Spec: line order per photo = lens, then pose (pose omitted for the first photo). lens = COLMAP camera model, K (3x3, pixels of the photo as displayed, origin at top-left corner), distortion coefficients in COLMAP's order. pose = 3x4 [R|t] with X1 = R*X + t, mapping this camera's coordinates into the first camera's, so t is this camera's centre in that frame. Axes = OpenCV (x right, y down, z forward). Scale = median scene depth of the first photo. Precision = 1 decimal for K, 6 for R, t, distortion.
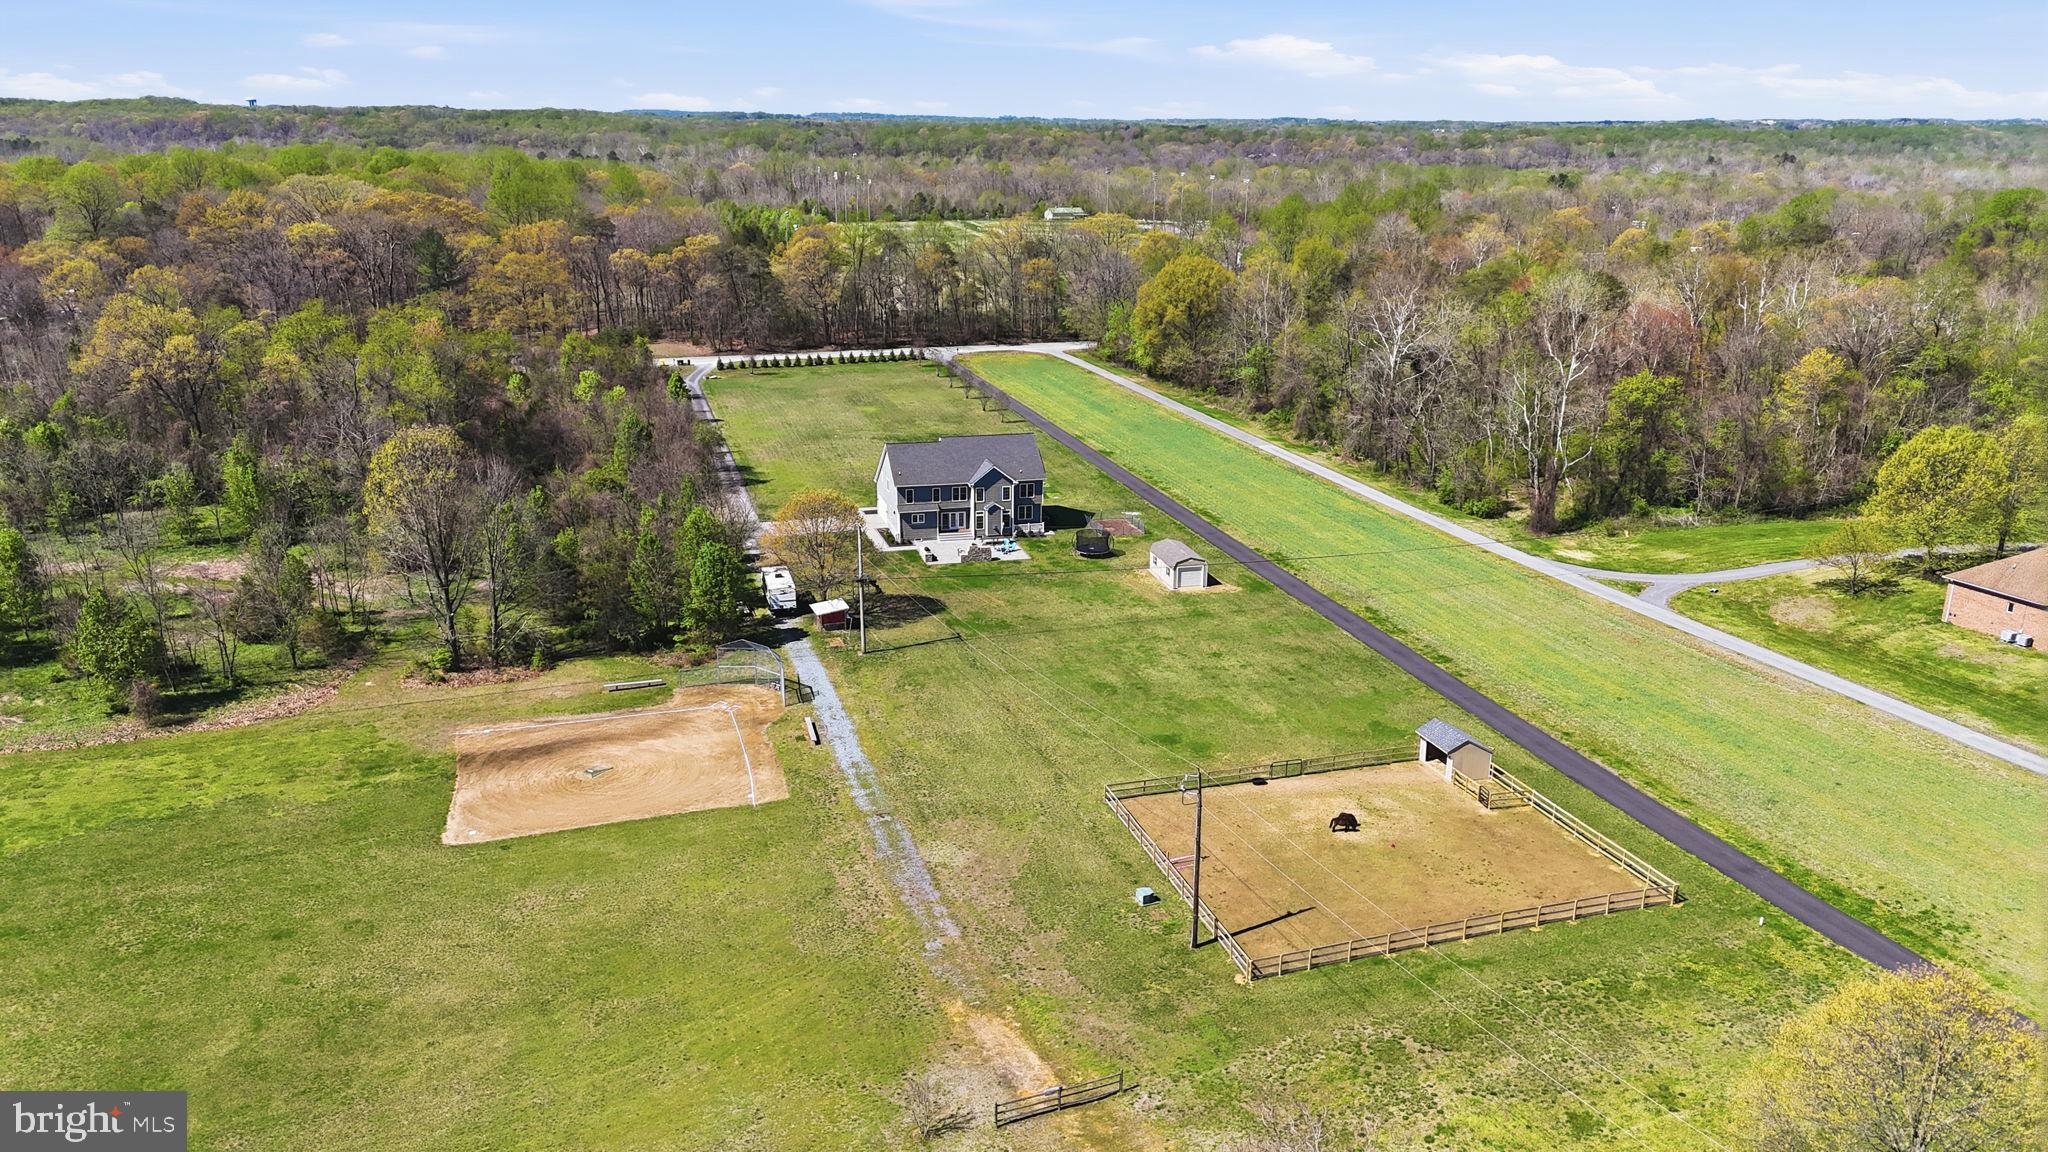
lens RADIAL K [[1498.1, 0, 1029.9], [0, 1498.1, 566.7], [0, 0, 1]] dist [0.084749, -0.062460]
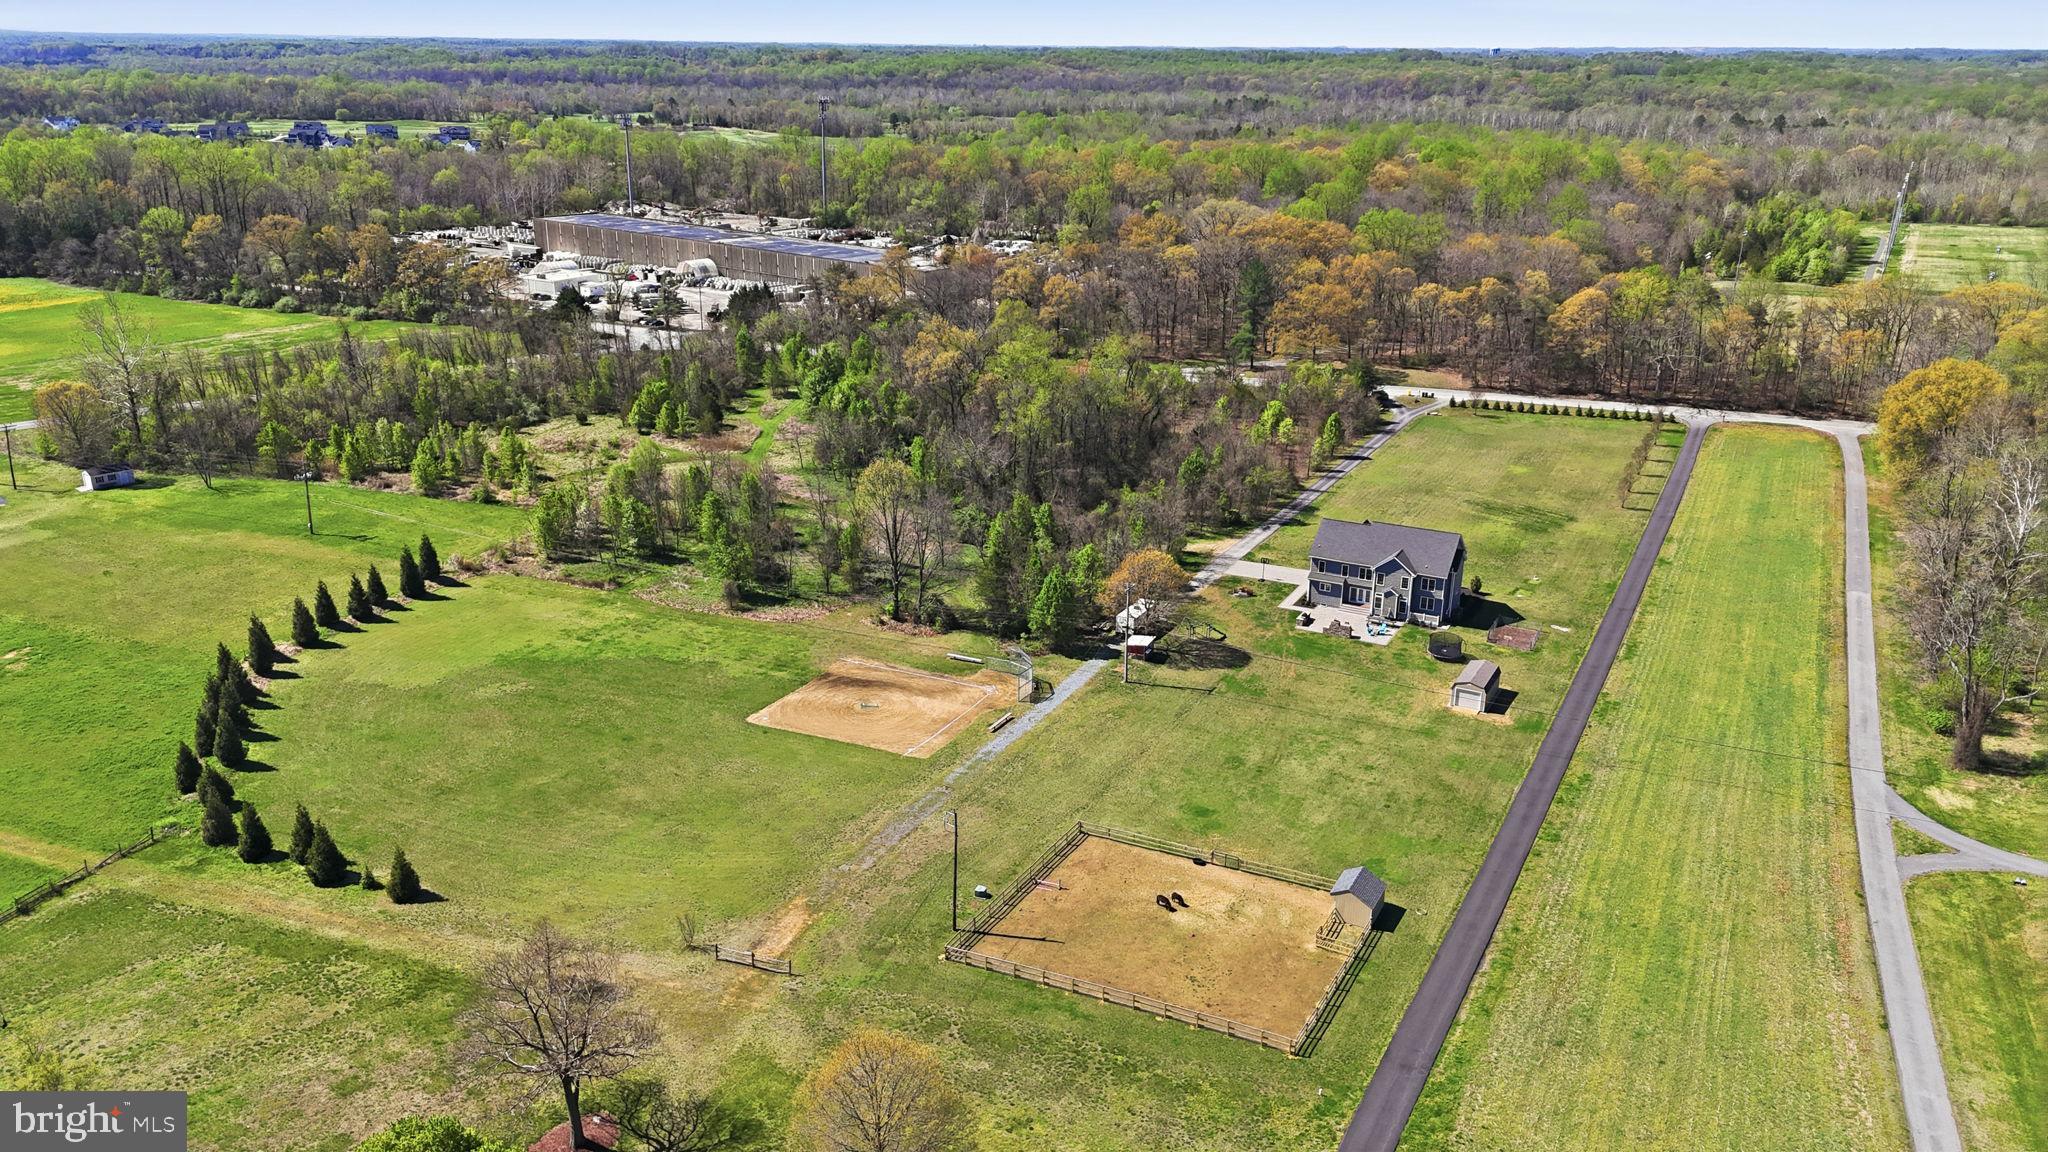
lens RADIAL K [[1492.0, 0, 1024.0], [0, 1492.0, 576.0], [0, 0, 1]] dist [0.078870, -0.066432]
pose [[0.727993, 0.223373, -0.648175, 0.500968], [-0.195572, 0.973812, 0.115937, -0.127988], [0.657098, 0.042364, 0.752614, -0.027588]]
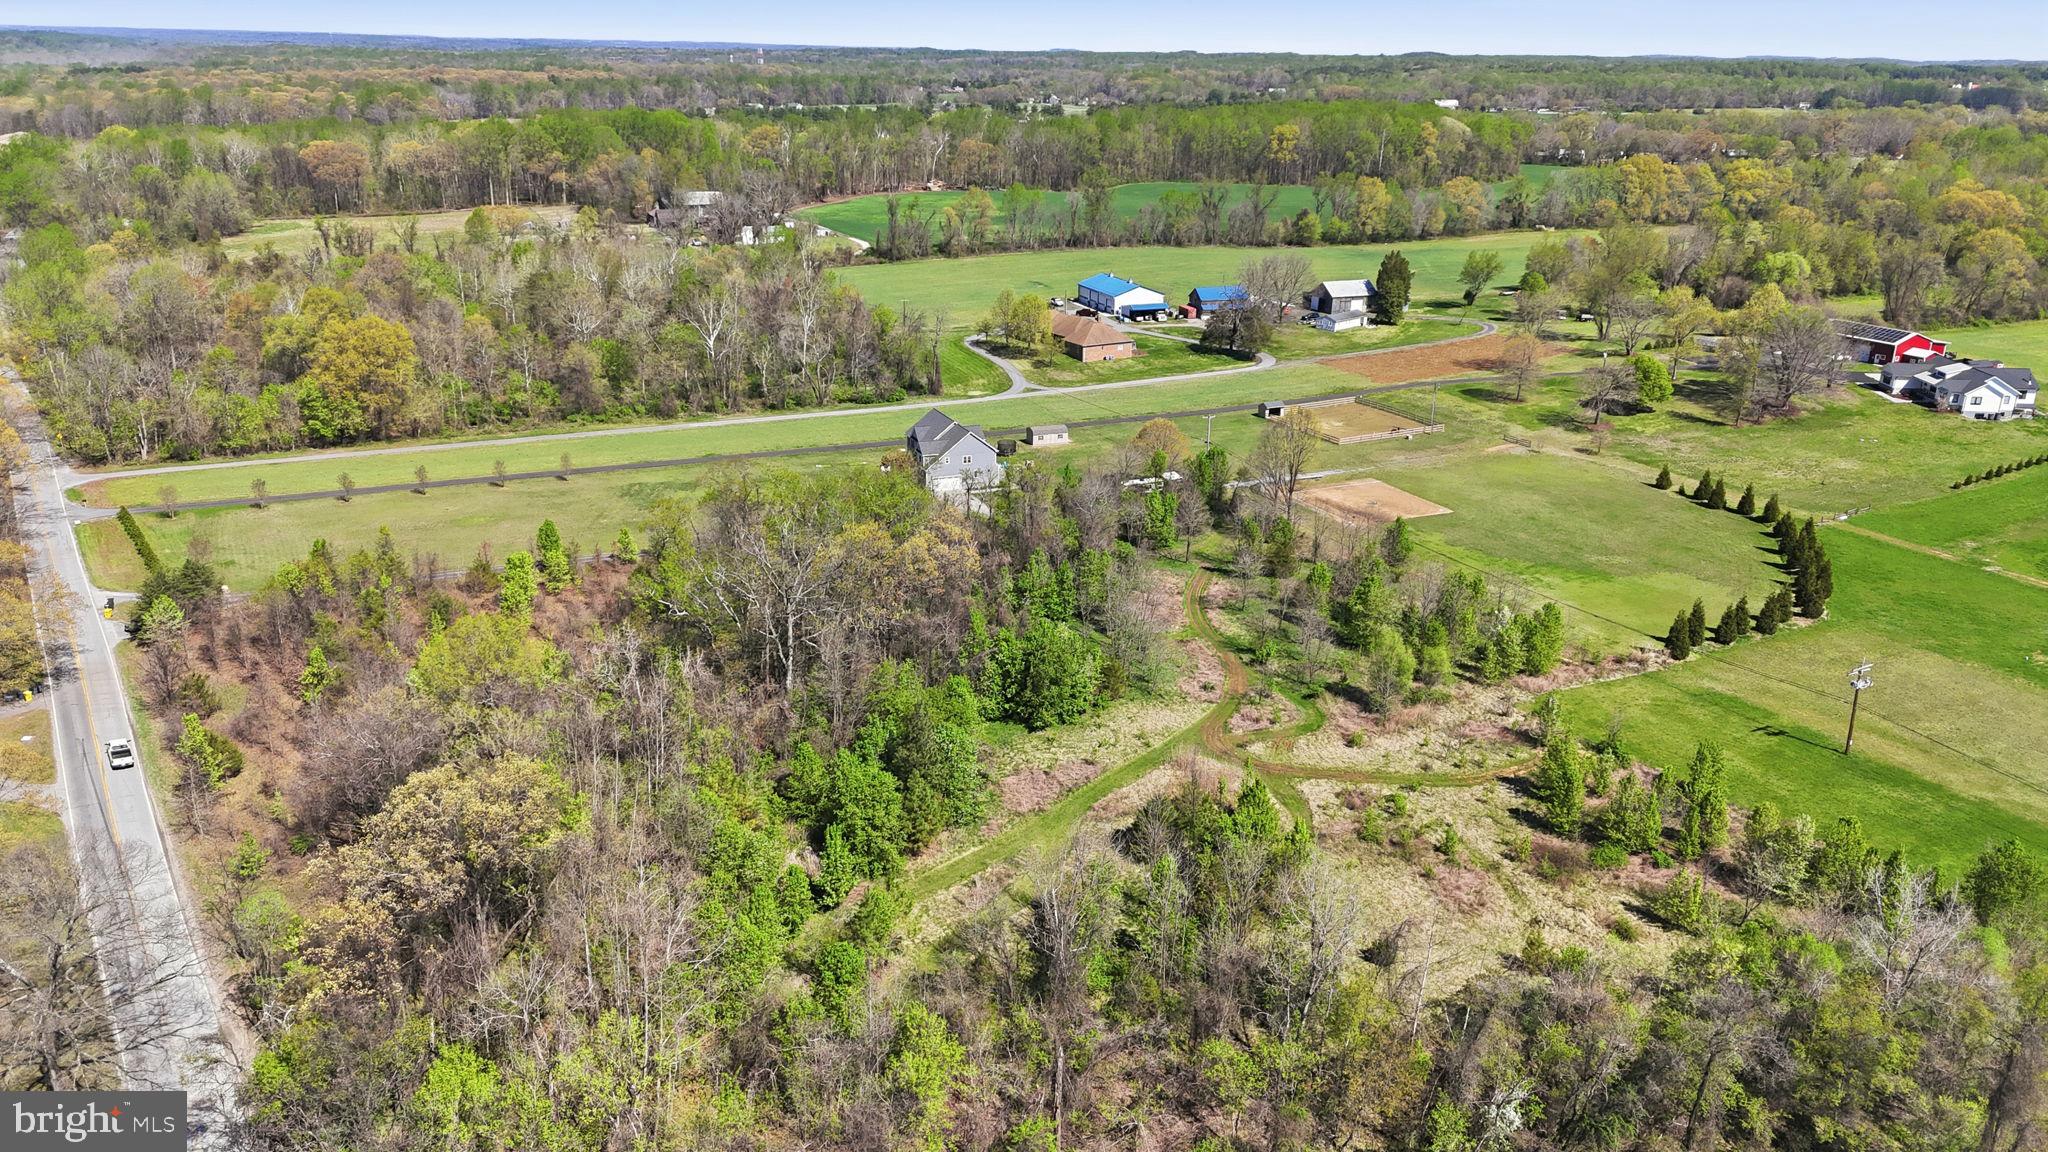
lens RADIAL K [[1498.1, 0, 1029.9], [0, 1498.1, 566.7], [0, 0, 1]] dist [0.084749, -0.062460]
pose [[-0.124159, -0.334971, 0.934012, -1.577600], [0.263895, 0.896249, 0.356507, -0.488119], [-0.956527, 0.290745, -0.022880, 1.023345]]
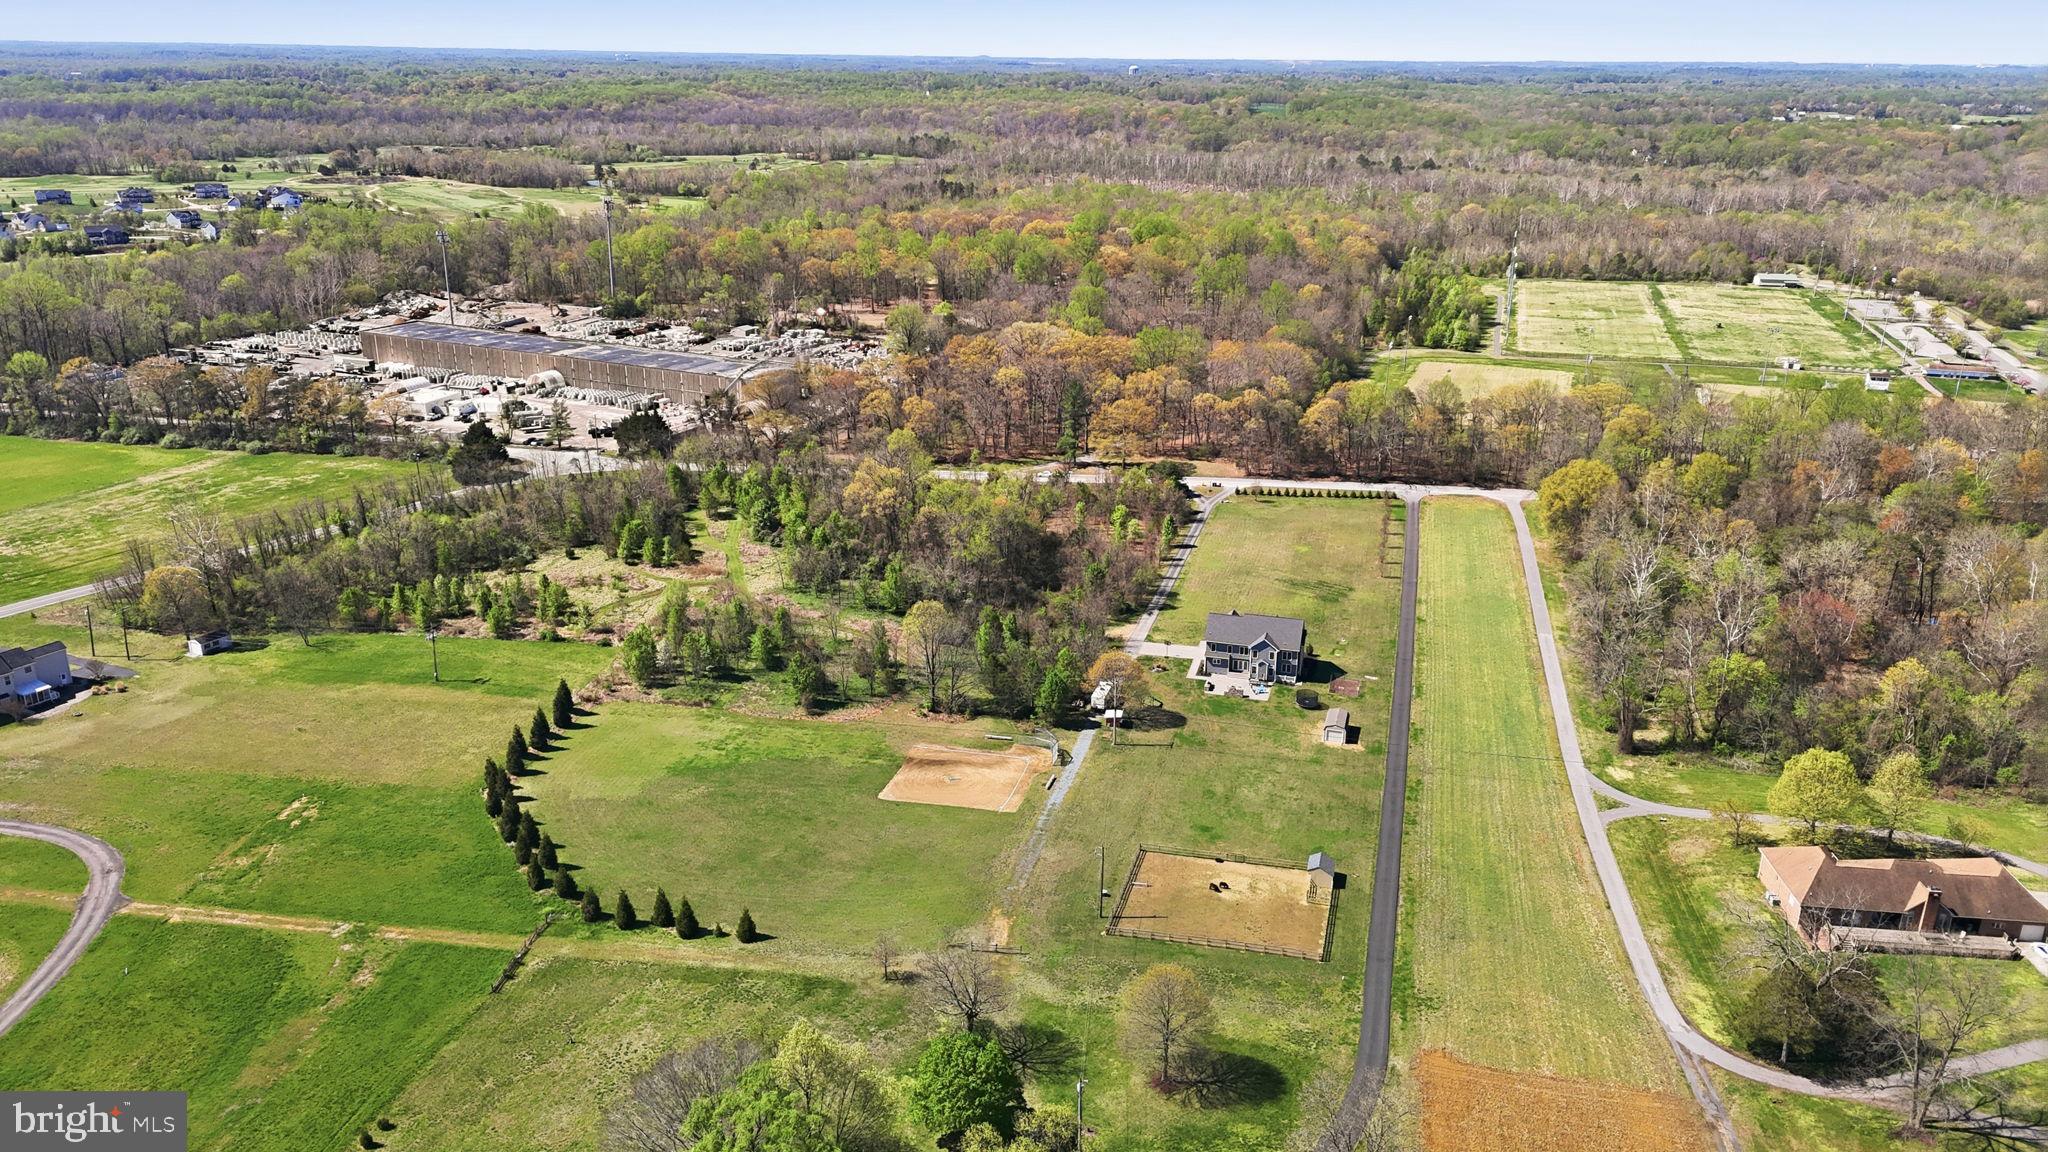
lens RADIAL K [[1490.3, 0, 1022.5], [0, 1490.3, 567.6], [0, 0, 1]] dist [0.139192, -0.265752]
pose [[0.861177, 0.160957, -0.482149, 0.525592], [-0.144407, 0.986929, 0.071540, -0.222514], [0.487361, 0.008017, 0.873164, -0.569440]]
